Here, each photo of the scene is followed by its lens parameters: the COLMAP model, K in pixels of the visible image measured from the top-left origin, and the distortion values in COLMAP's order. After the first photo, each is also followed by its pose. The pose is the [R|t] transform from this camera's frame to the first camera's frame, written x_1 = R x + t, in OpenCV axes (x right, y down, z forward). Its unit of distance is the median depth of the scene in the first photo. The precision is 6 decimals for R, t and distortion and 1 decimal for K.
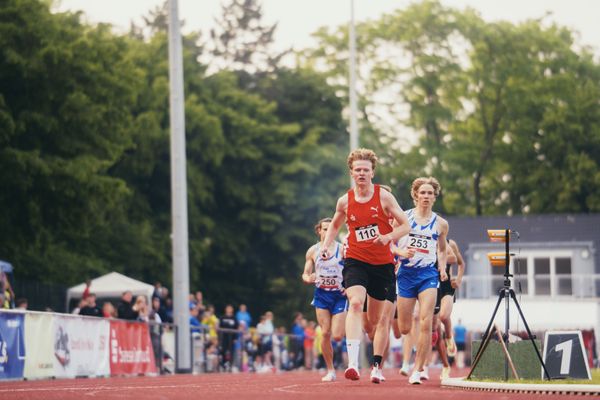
lens RADIAL K [[3284.2, 0, 288.6], [0, 3284.2, 193.1], [0, 0, 1]] dist [2.457204, 0.000000]
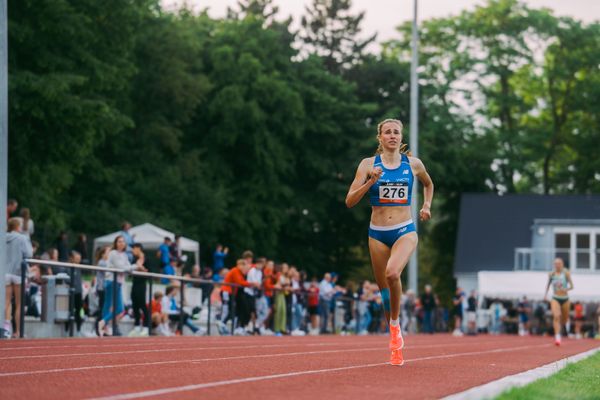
lens RADIAL K [[2083.4, 0, 303.1], [0, 2083.4, 195.8], [0, 0, 1]] dist [0.860472, 0.000000]
pose [[0.997397, 0.028249, -0.066339, 0.025068], [-0.028902, 0.999543, -0.008896, 0.015985], [0.066057, 0.010790, 0.997758, 0.321652]]
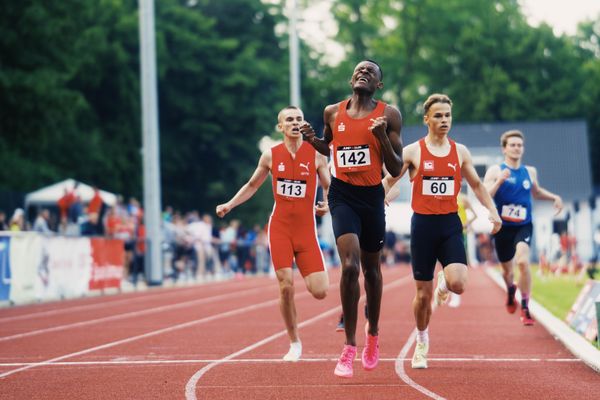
lens RADIAL K [[2889.1, 0, 298.9], [0, 2889.1, 204.5], [0, 0, 1]] dist [1.403413, 0.000000]
pose [[0.999424, -0.000720, 0.033922, -0.008840], [-0.000493, 0.999361, 0.035750, -0.001147], [-0.033926, -0.035746, 0.998785, 0.056841]]
